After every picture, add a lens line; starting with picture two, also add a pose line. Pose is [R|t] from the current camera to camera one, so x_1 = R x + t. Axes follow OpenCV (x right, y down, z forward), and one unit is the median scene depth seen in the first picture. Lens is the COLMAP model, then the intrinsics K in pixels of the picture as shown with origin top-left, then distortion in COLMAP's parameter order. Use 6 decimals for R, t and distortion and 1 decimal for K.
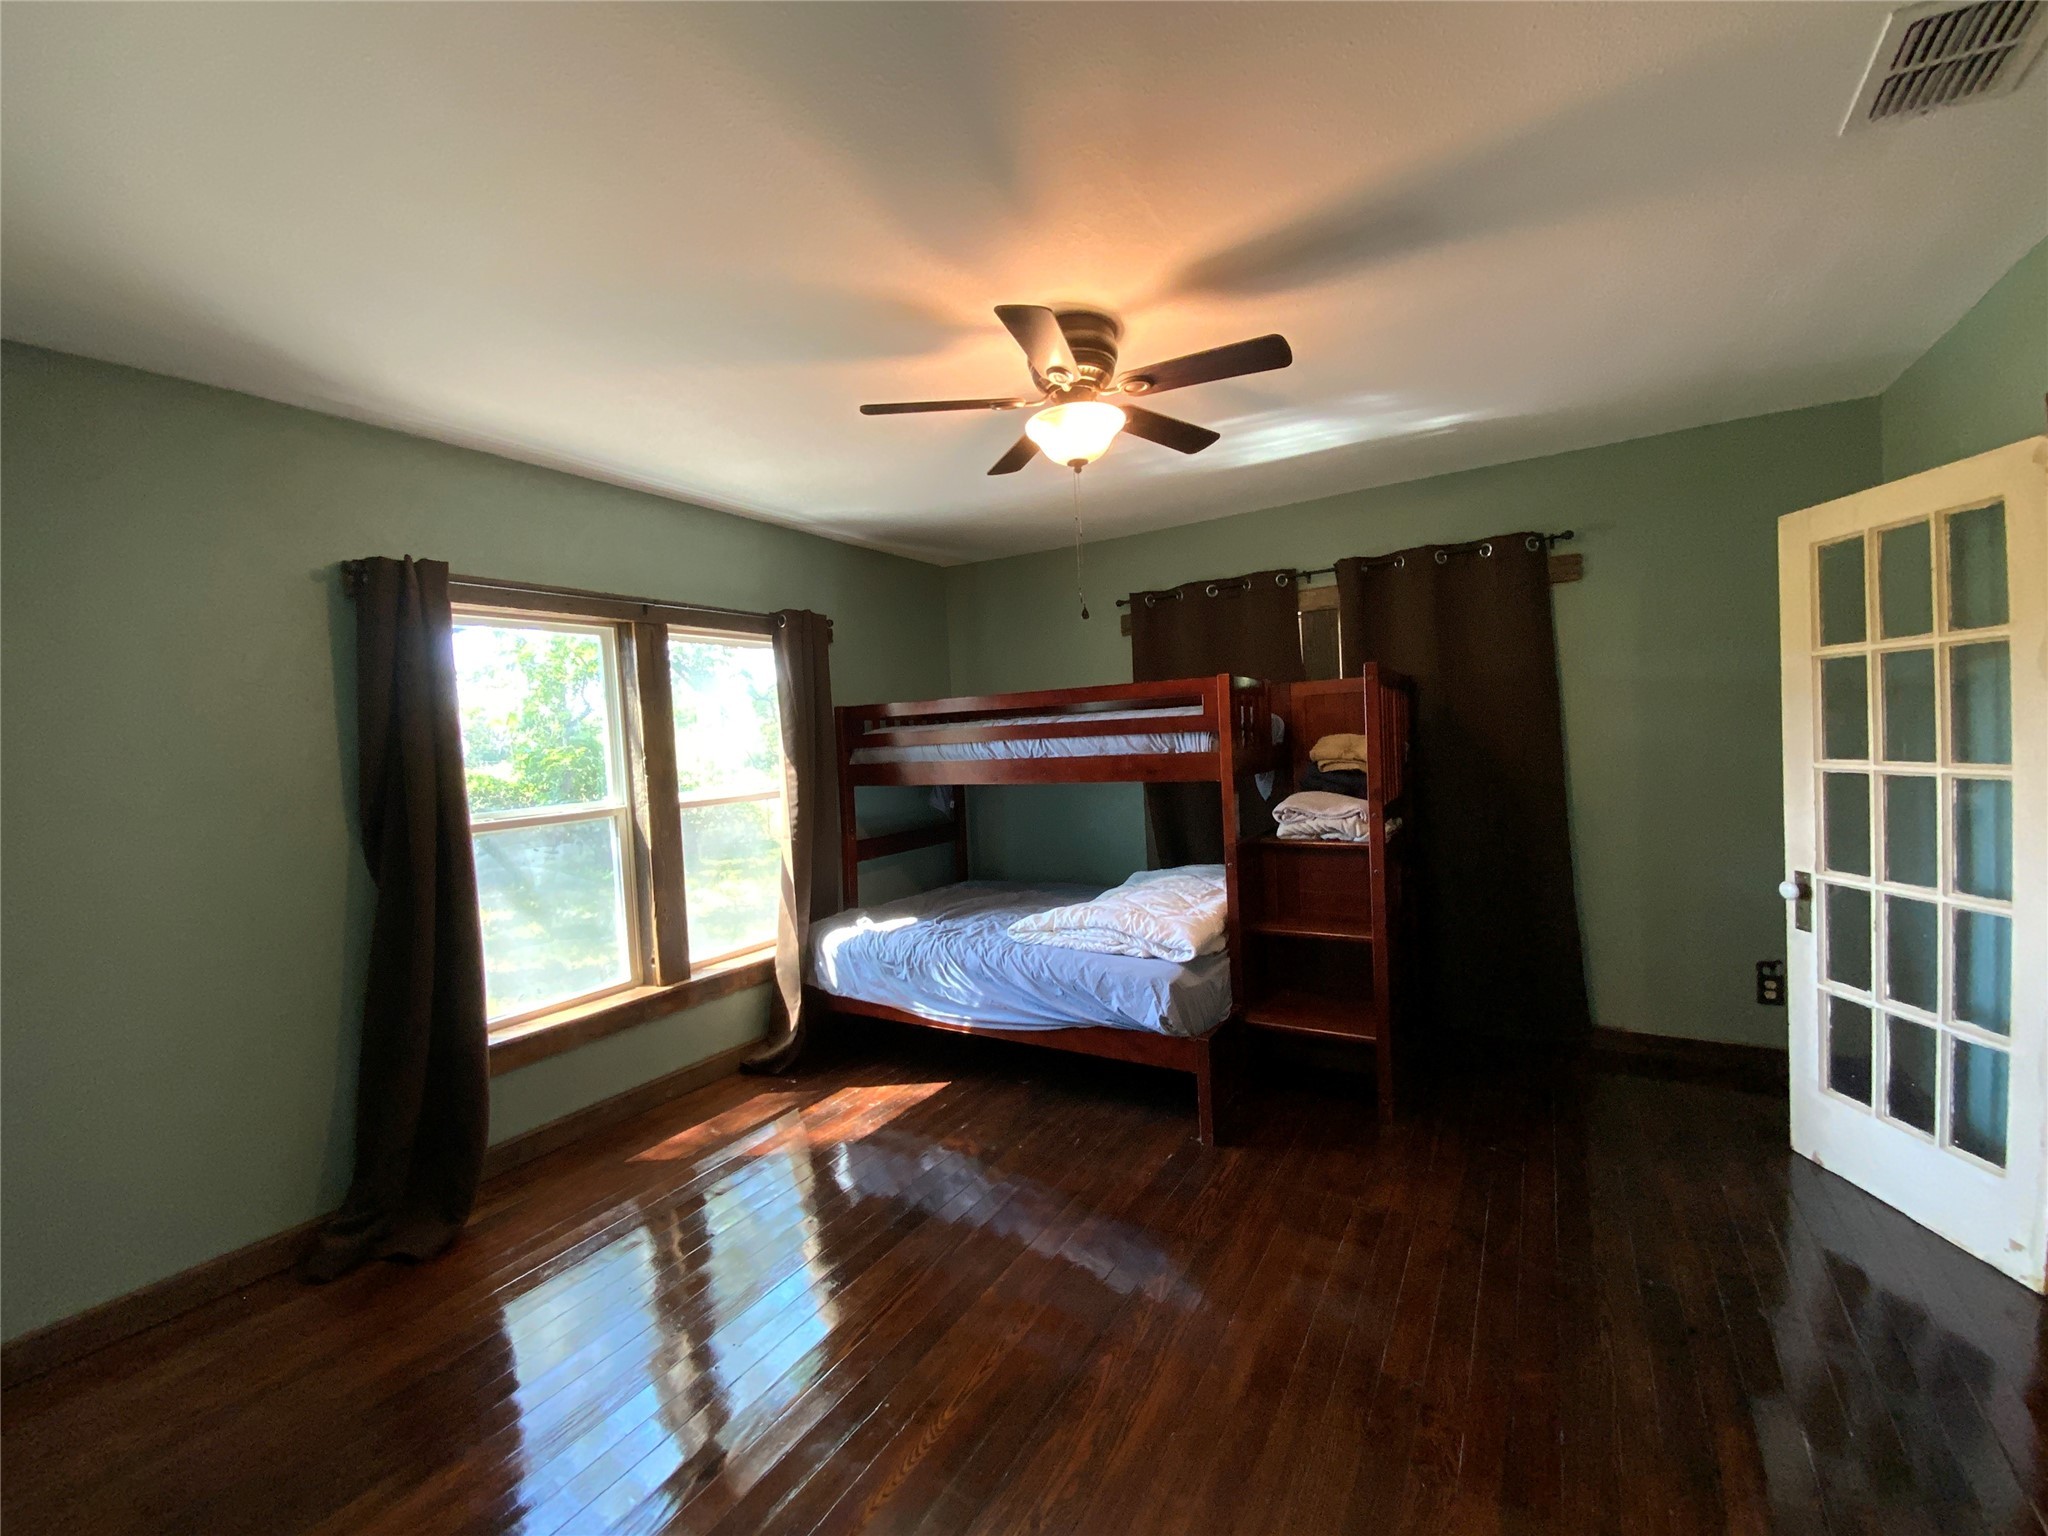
lens RADIAL K [[840.3, 0, 1024.0], [0, 840.3, 768.0], [0, 0, 1]] dist [0.024114, -0.021941]
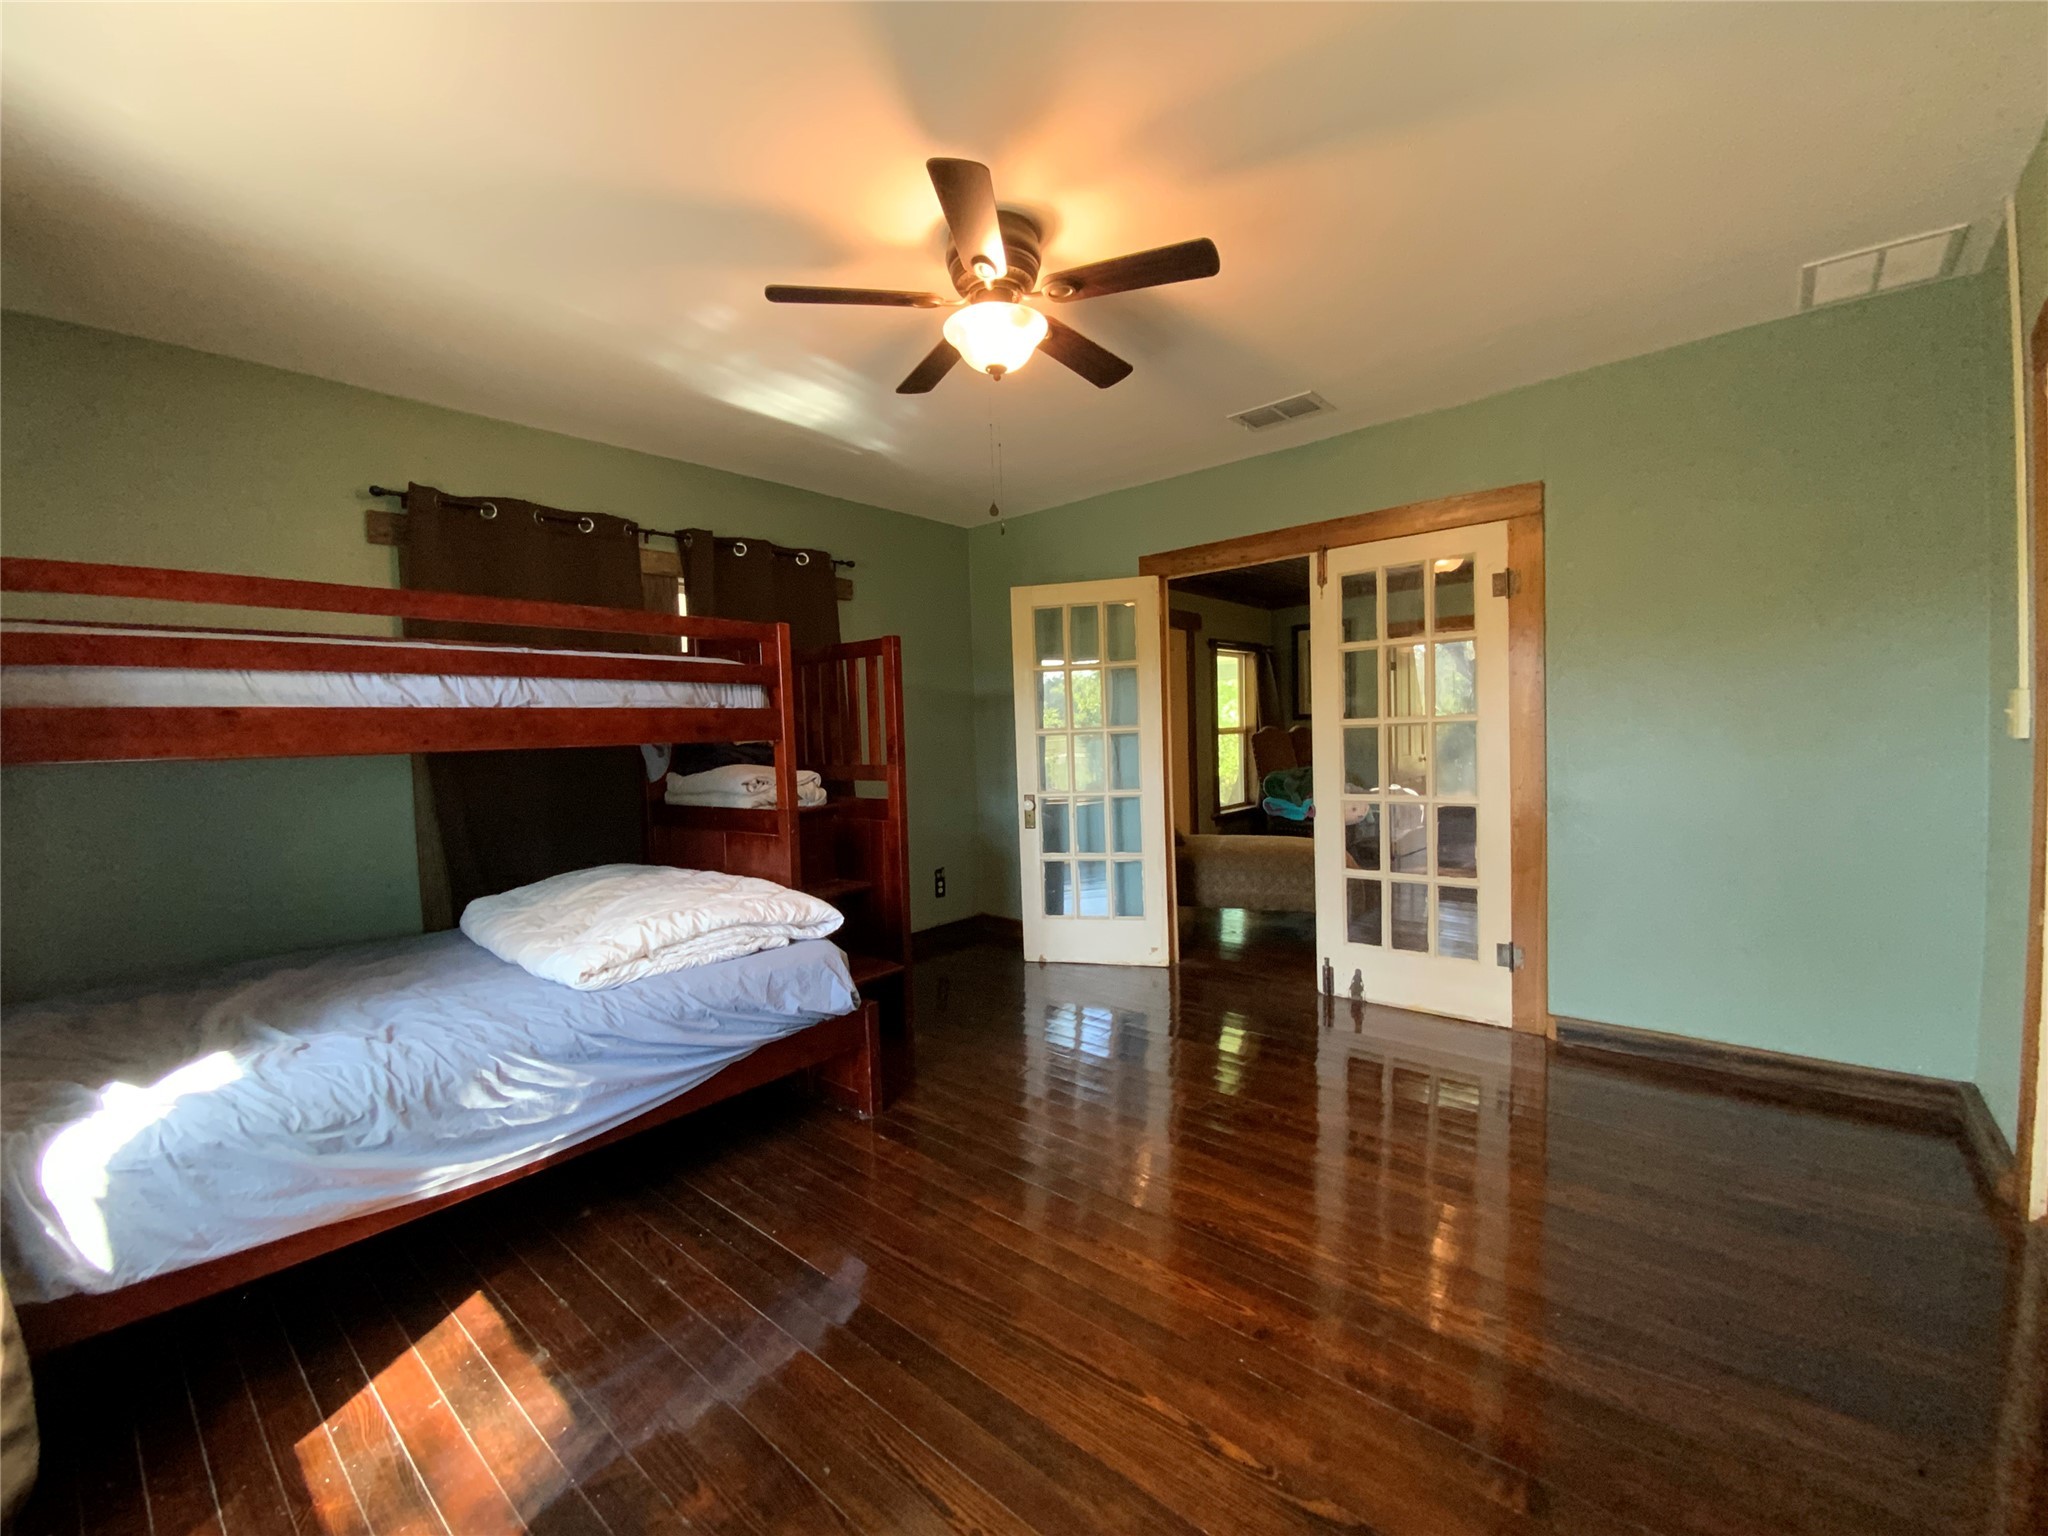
lens RADIAL K [[832.0, 0, 1029.3], [0, 832.0, 772.0], [0, 0, 1]] dist [0.011417, -0.020583]
pose [[0.140498, -0.001855, 0.990079, -0.581868], [0.061623, 0.998076, -0.006875, 0.067933], [-0.988161, 0.061978, 0.140342, 0.576150]]
